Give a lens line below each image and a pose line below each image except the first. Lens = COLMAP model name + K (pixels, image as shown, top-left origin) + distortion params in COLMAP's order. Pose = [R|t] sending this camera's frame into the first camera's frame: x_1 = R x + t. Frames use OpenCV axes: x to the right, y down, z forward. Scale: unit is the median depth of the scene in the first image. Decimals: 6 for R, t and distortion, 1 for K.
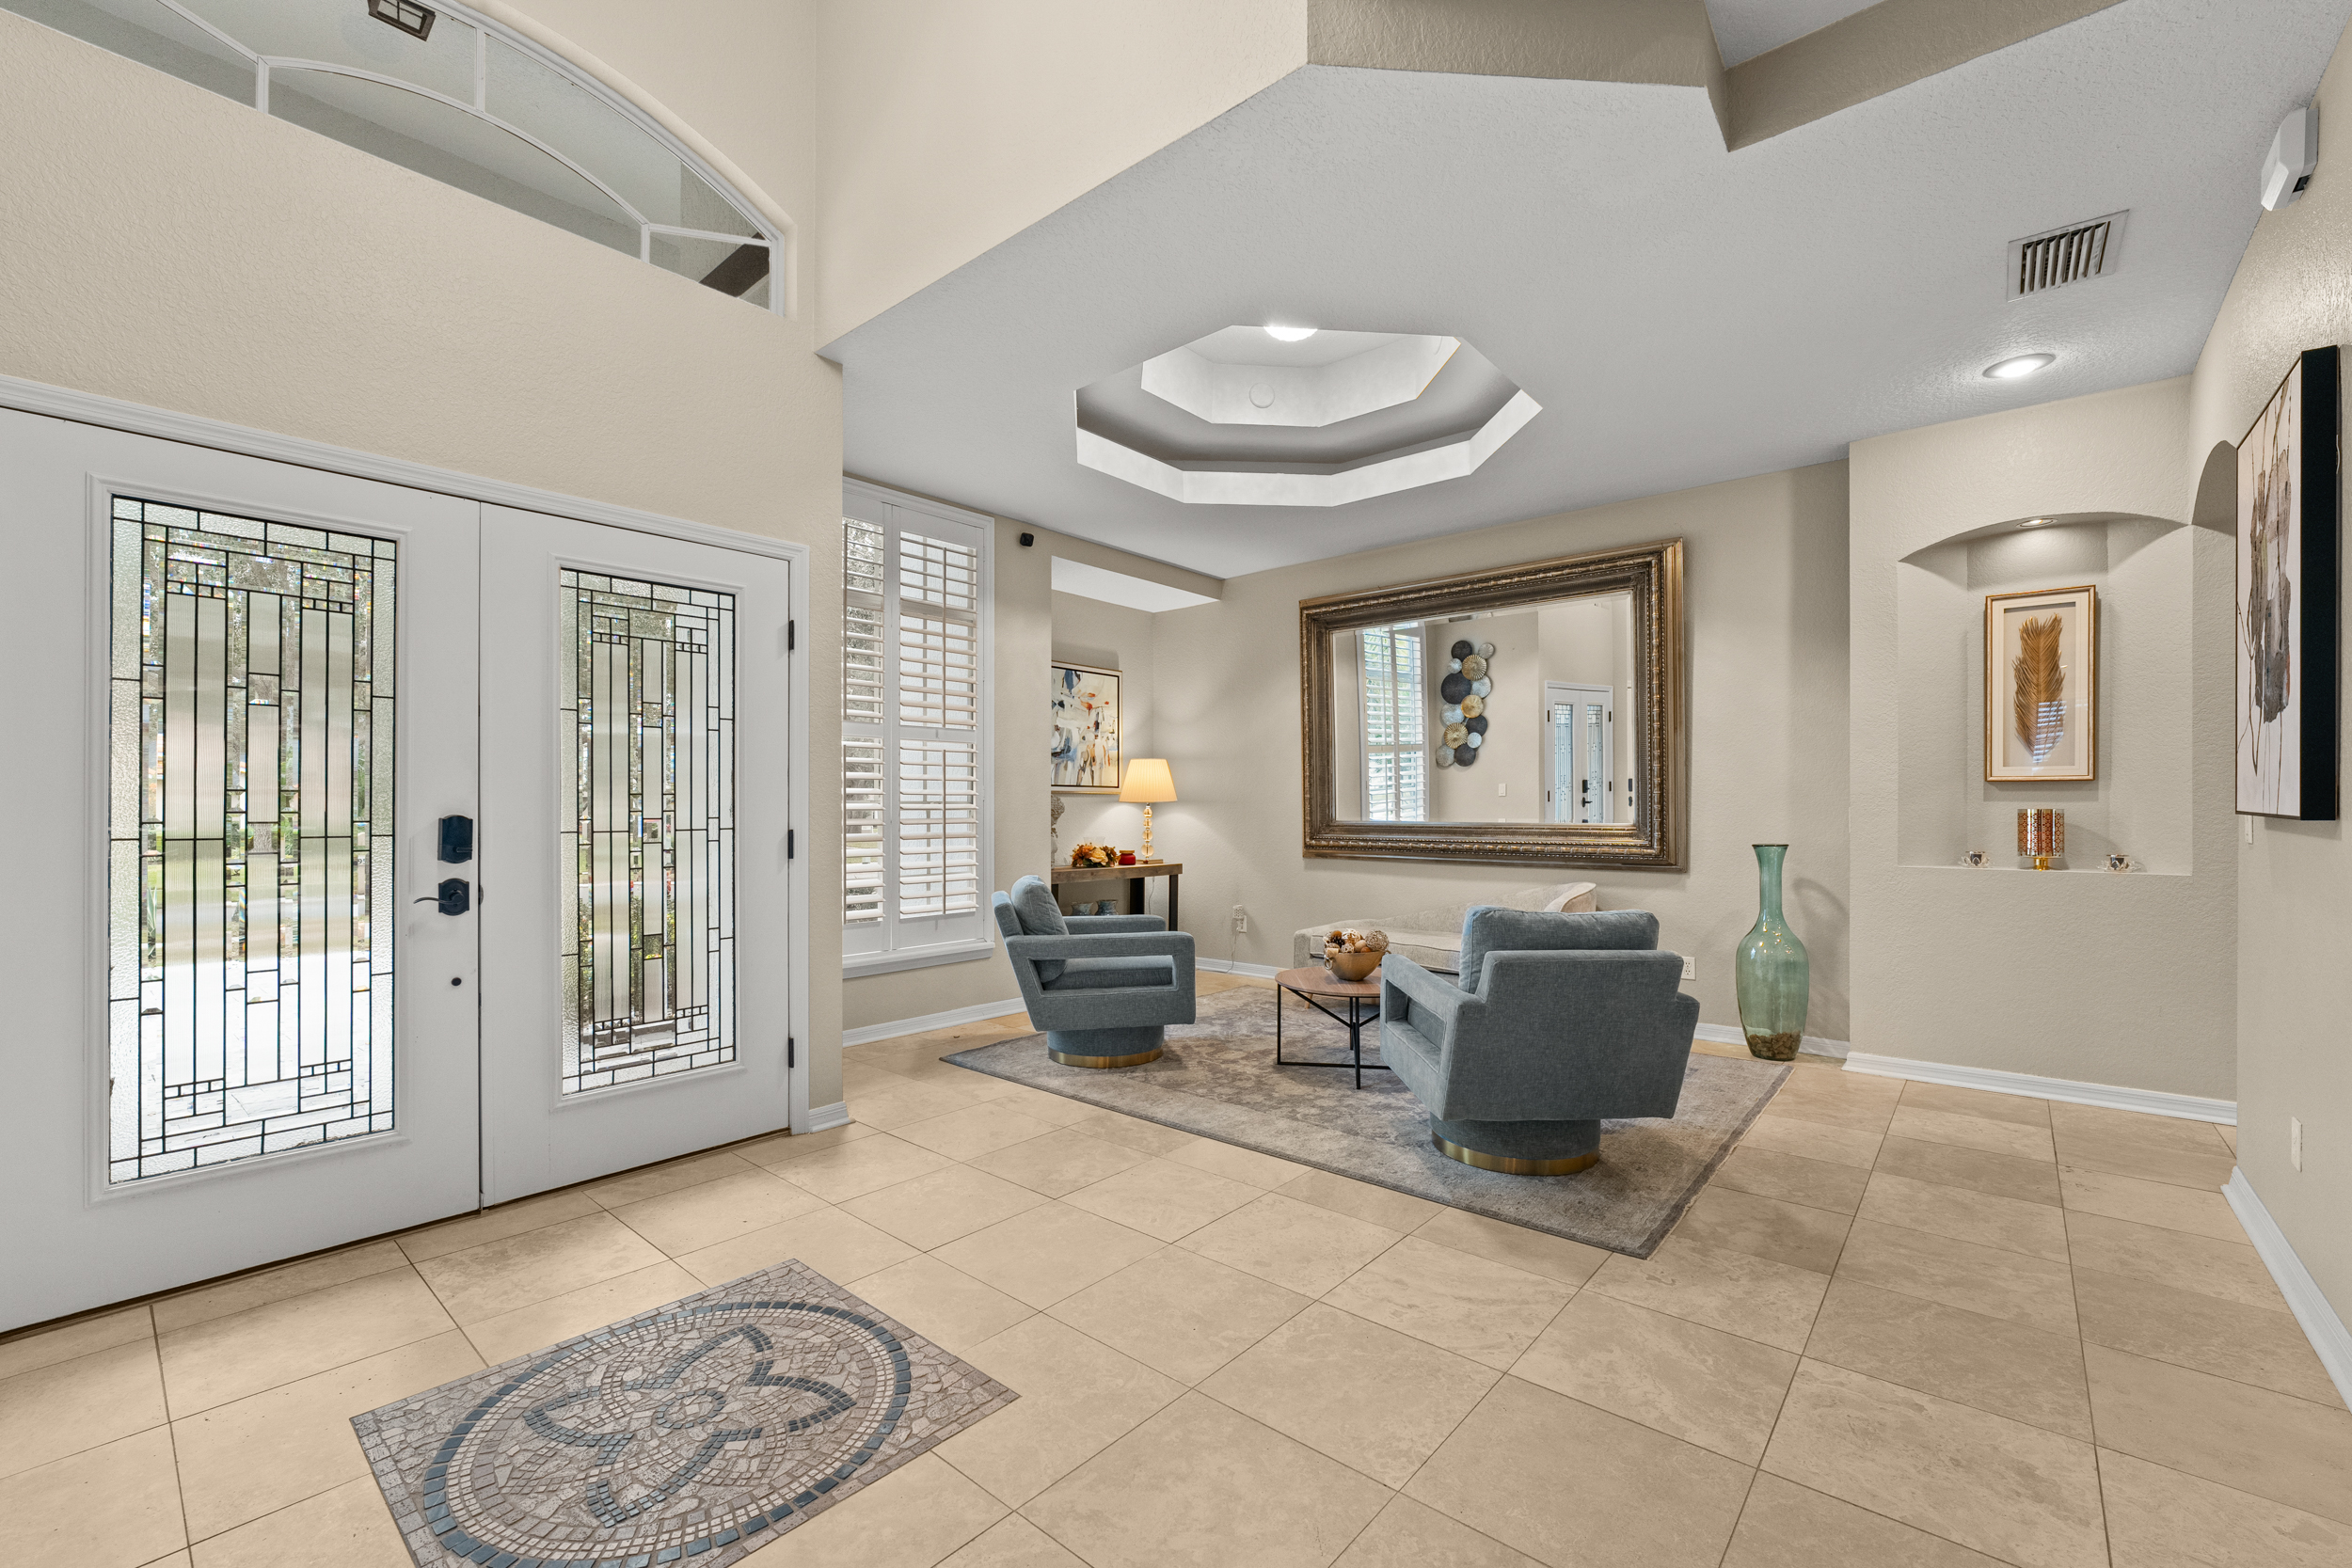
lens RADIAL K [[969.4, 0, 1176.0], [0, 969.4, 784.0], [0, 0, 1]] dist [-0.016918, 0.000262]
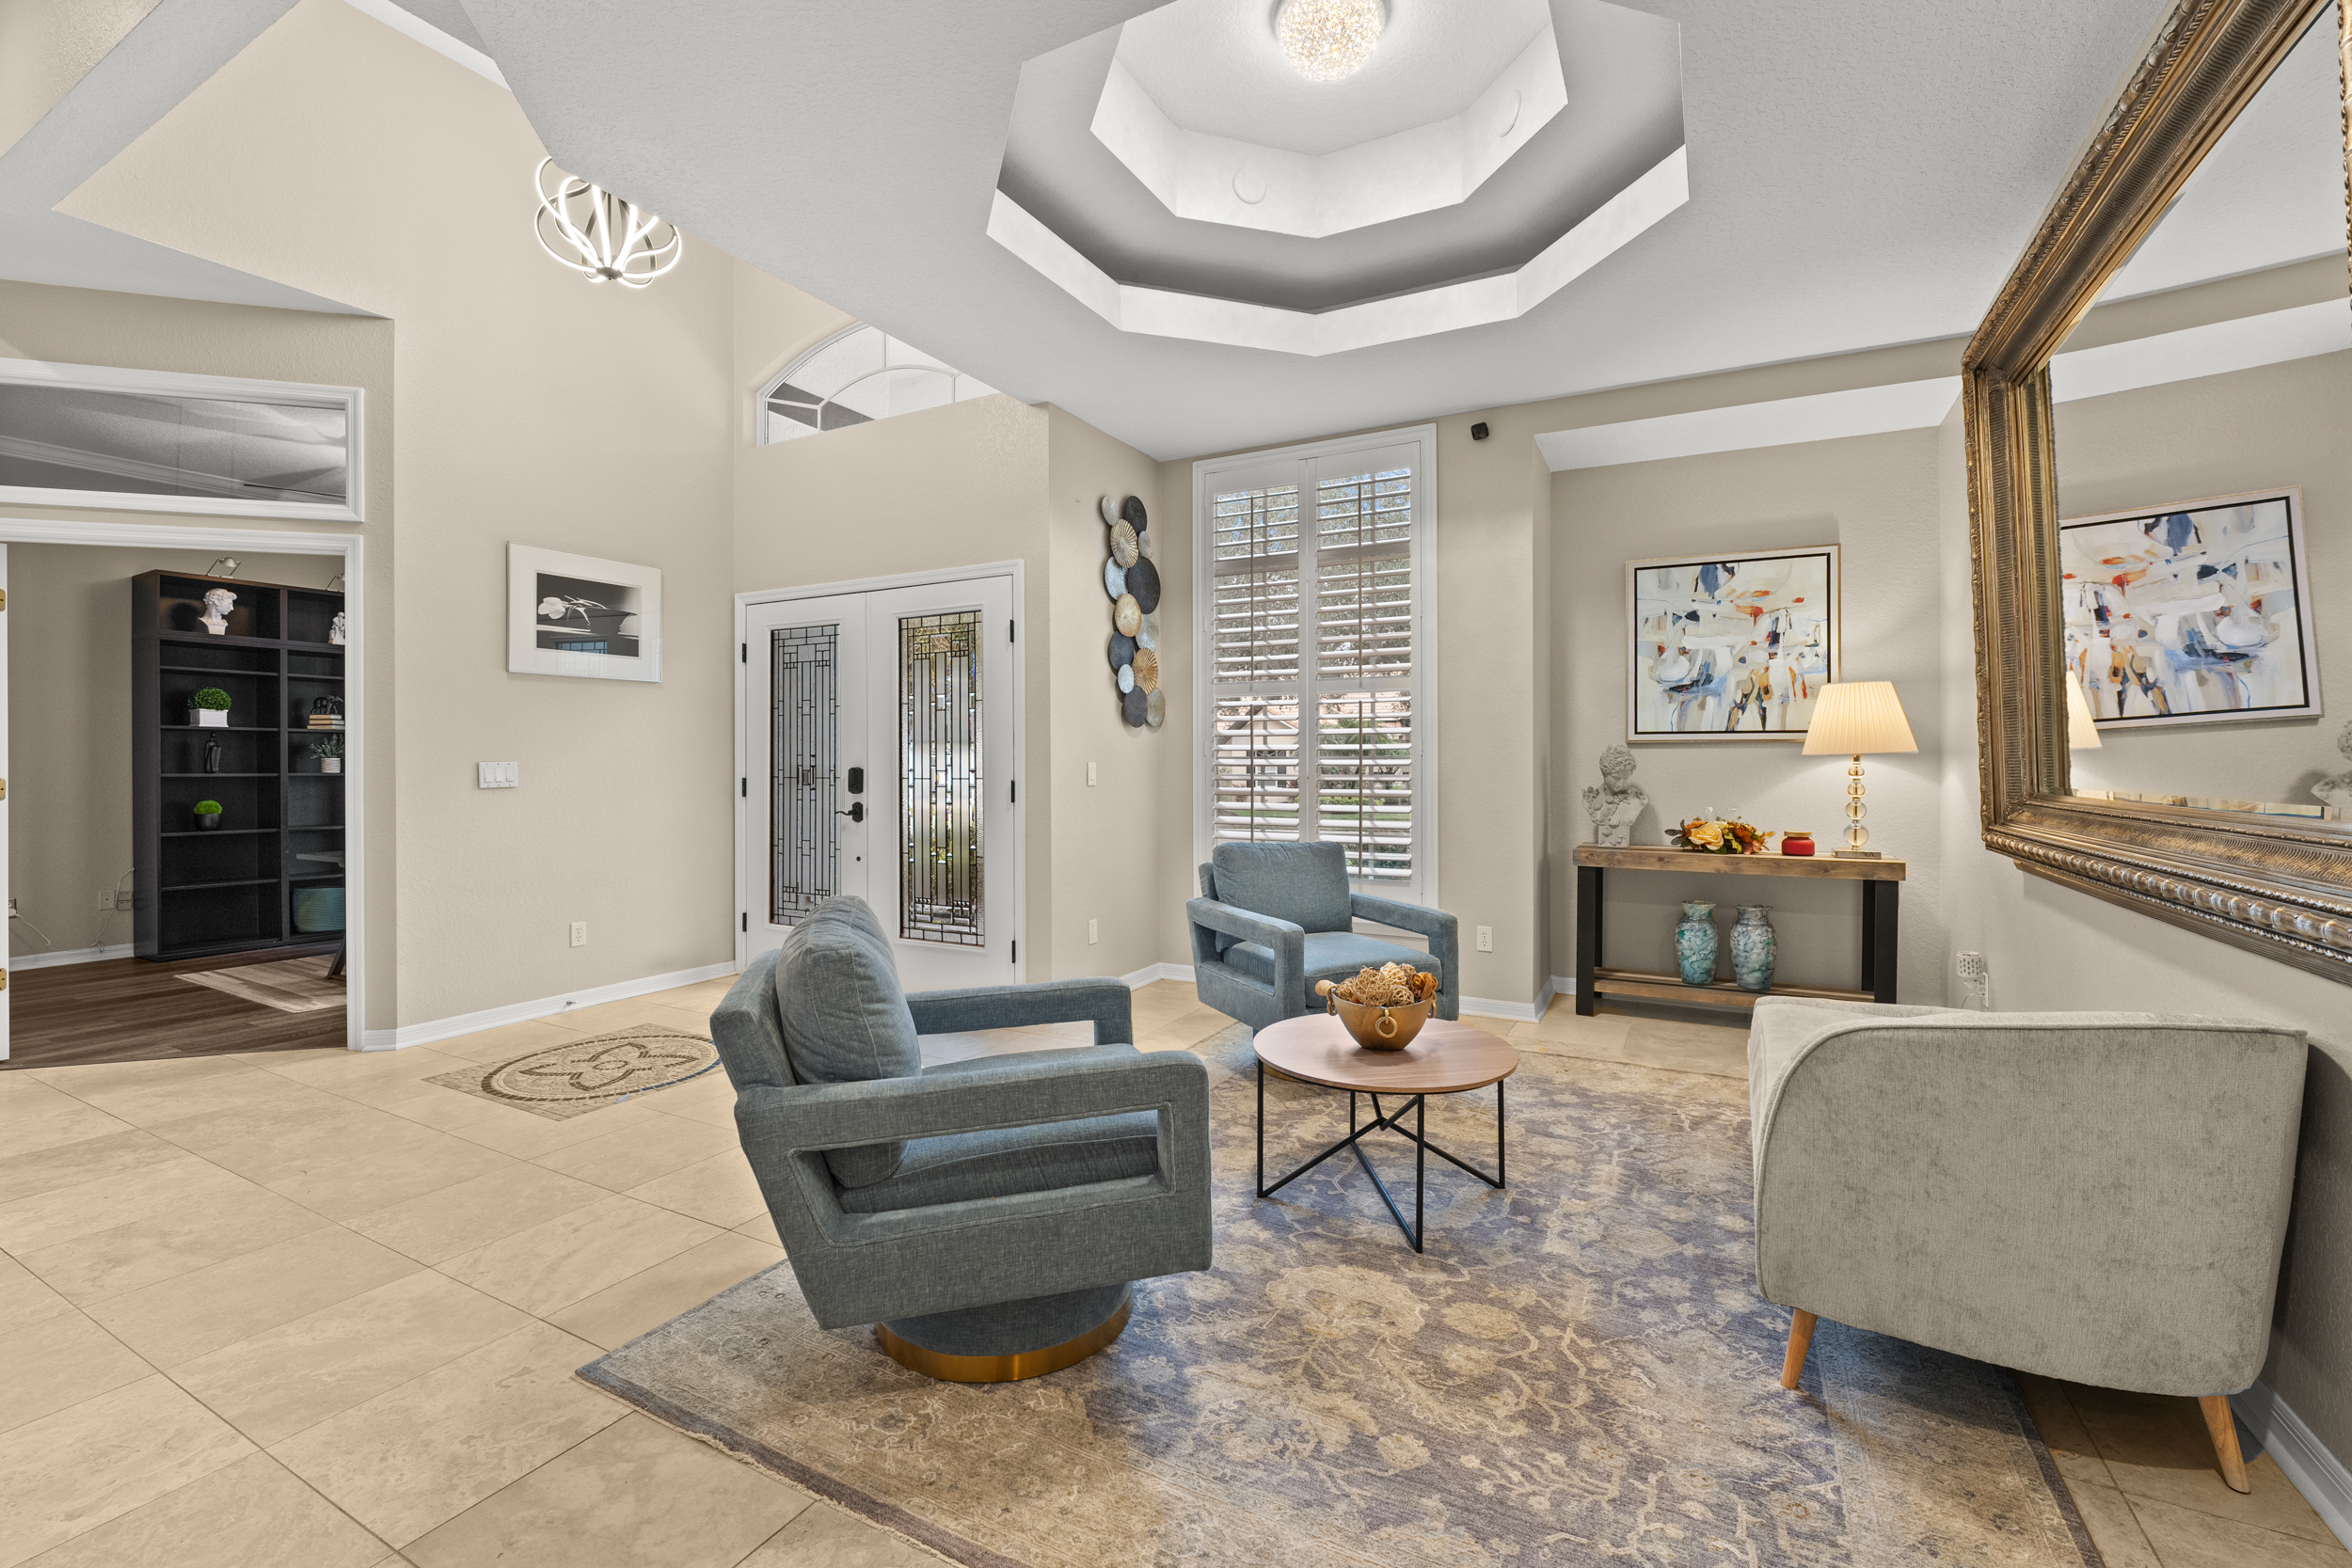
lens RADIAL K [[986.6, 0, 1182.6], [0, 986.6, 761.5], [0, 0, 1]] dist [-0.017860, 0.000441]
pose [[0.226075, -0.001646, -0.974109, 0.756087], [0.022993, 0.999729, 0.003647, 0.017919], [0.973839, -0.023223, 0.226051, 0.741784]]
